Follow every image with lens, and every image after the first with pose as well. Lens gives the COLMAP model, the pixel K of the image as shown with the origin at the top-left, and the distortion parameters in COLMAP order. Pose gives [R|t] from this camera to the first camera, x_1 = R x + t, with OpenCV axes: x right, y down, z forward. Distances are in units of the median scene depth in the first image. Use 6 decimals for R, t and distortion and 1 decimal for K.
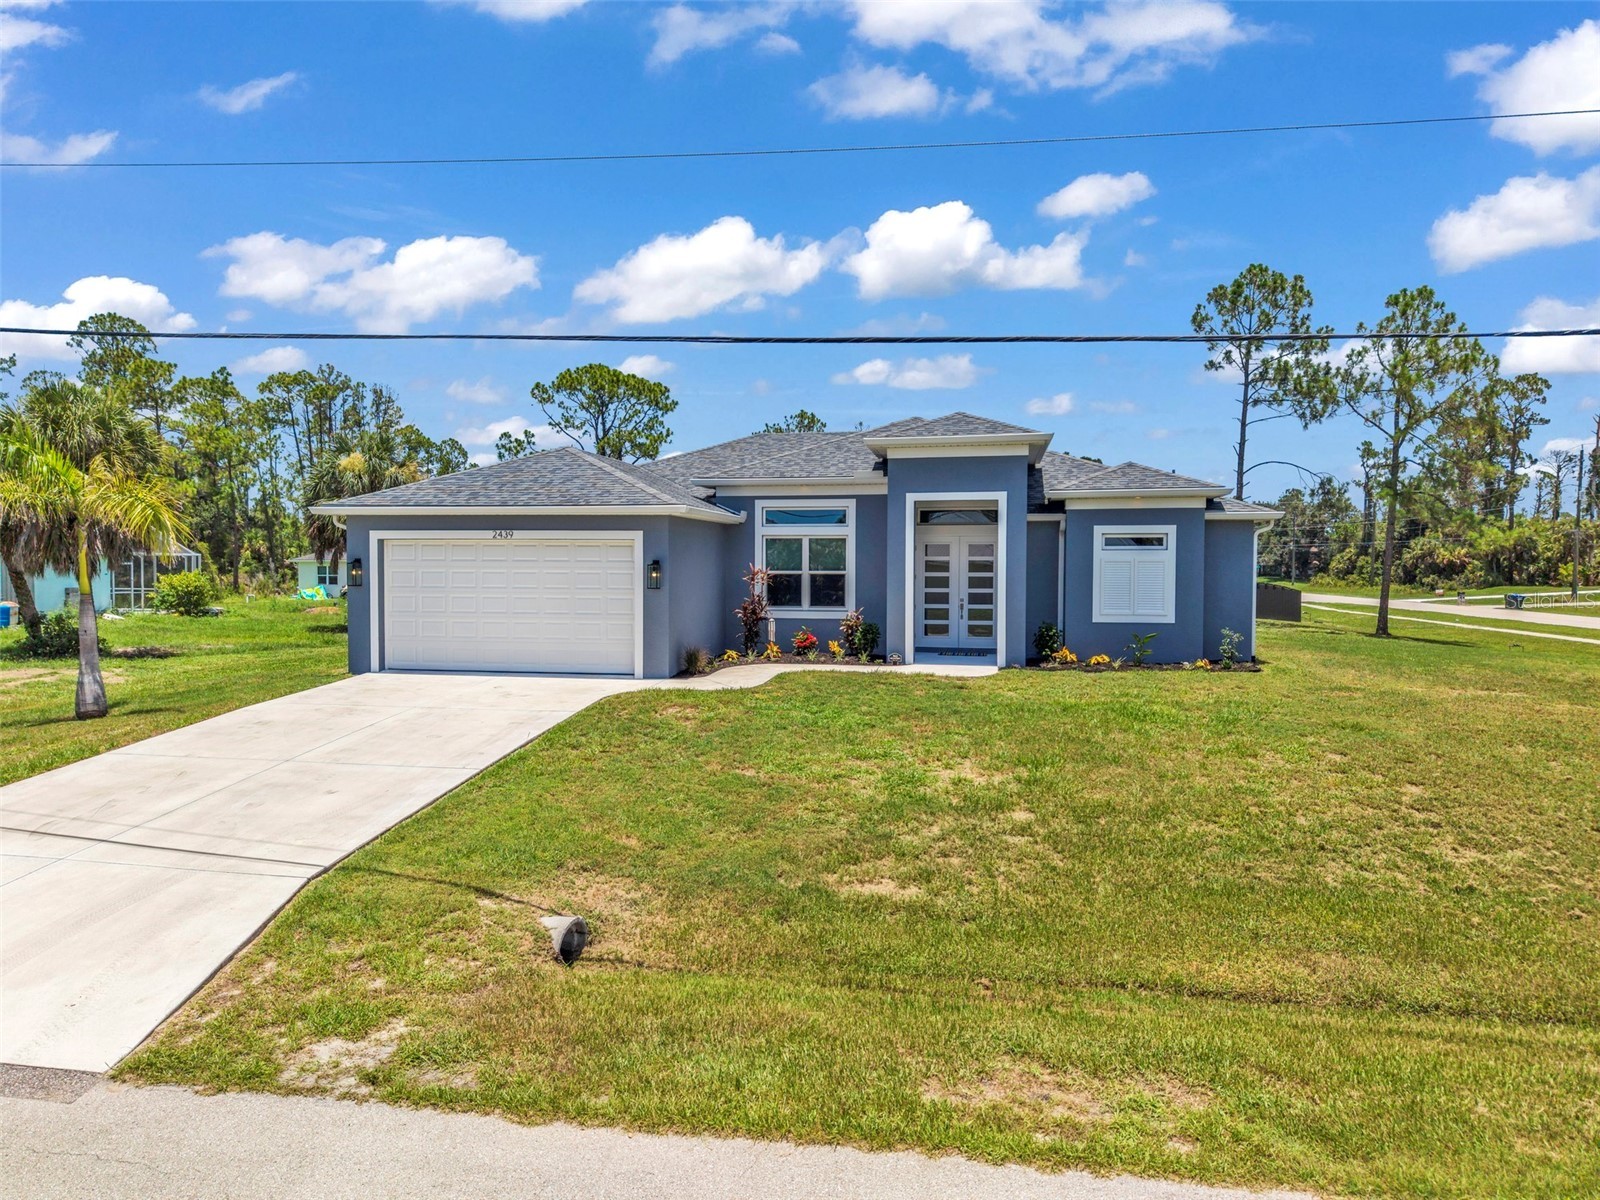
lens RADIAL K [[1068.5, 0, 797.7], [0, 1068.5, 598.7], [0, 0, 1]] dist [0.035866, -0.036405]
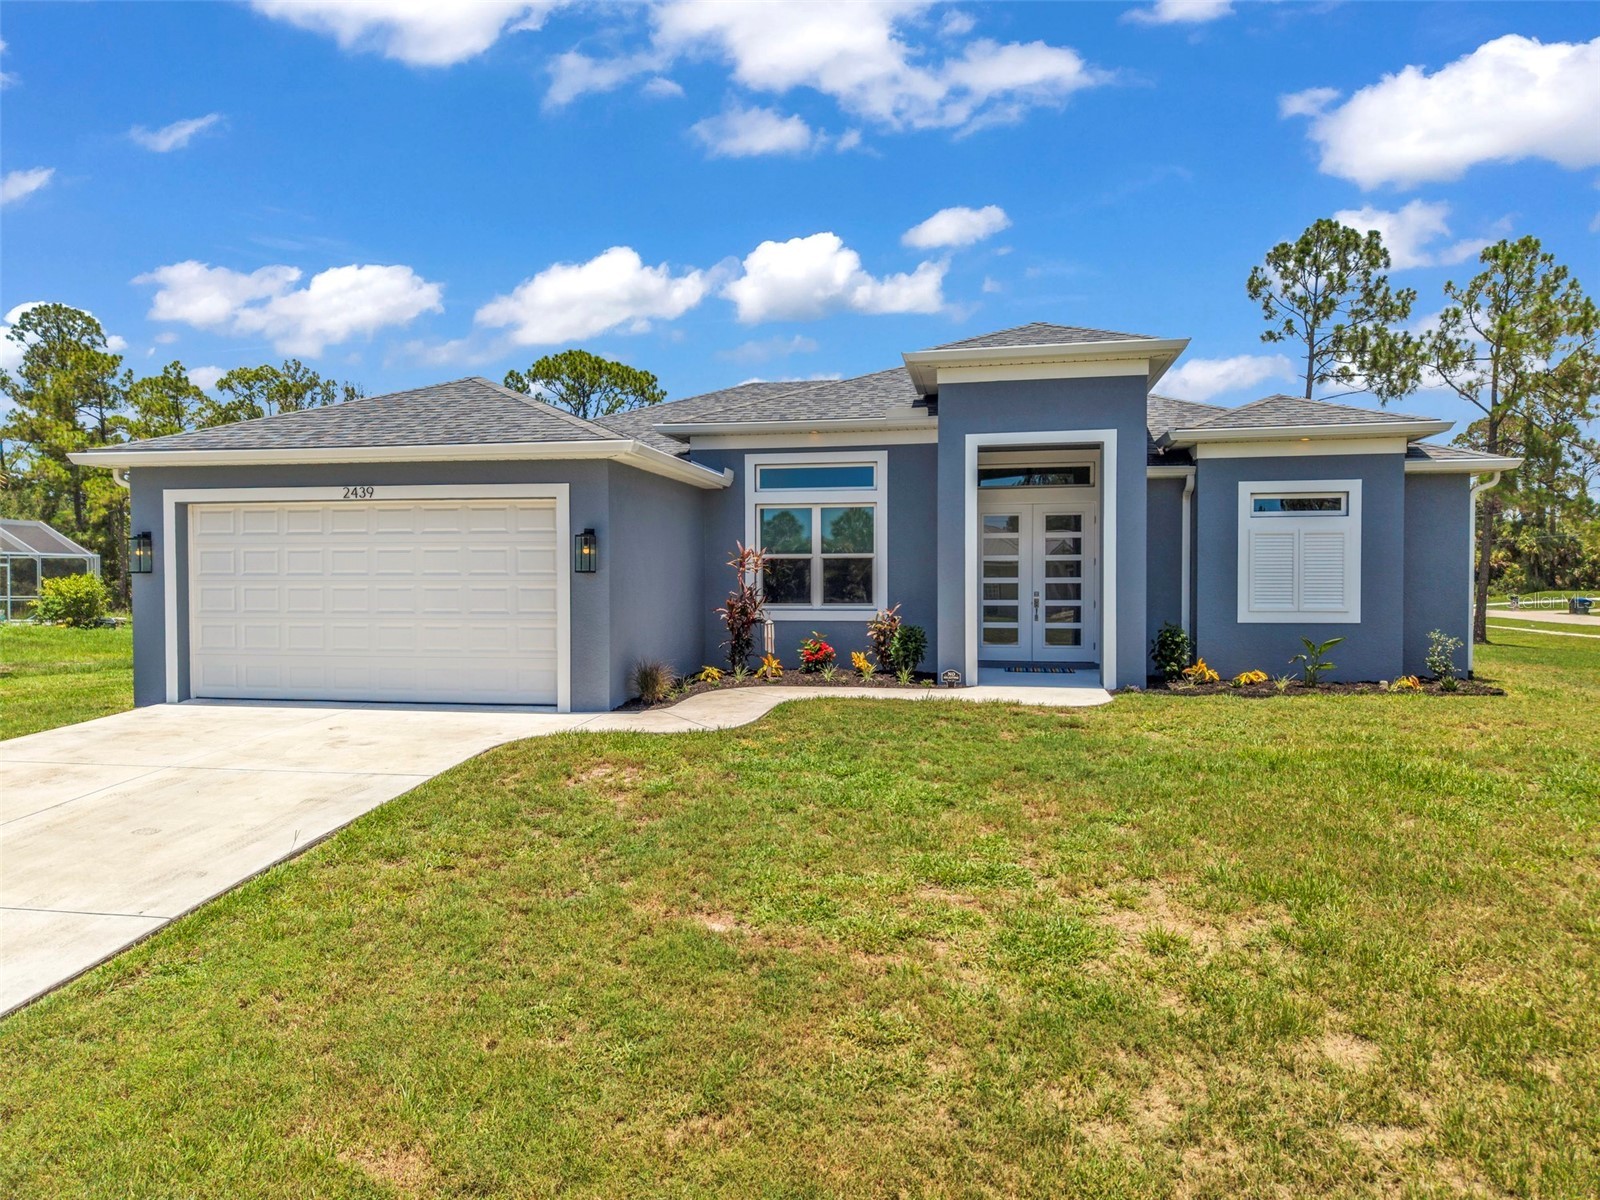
lens RADIAL K [[1073.6, 0, 799.0], [0, 1073.6, 602.2], [0, 0, 1]] dist [0.014415, -0.010501]
pose [[0.999983, -0.005539, 0.001908, -0.006503], [0.005555, 0.999948, -0.008547, 0.013269], [-0.001860, 0.008558, 0.999962, 0.316729]]
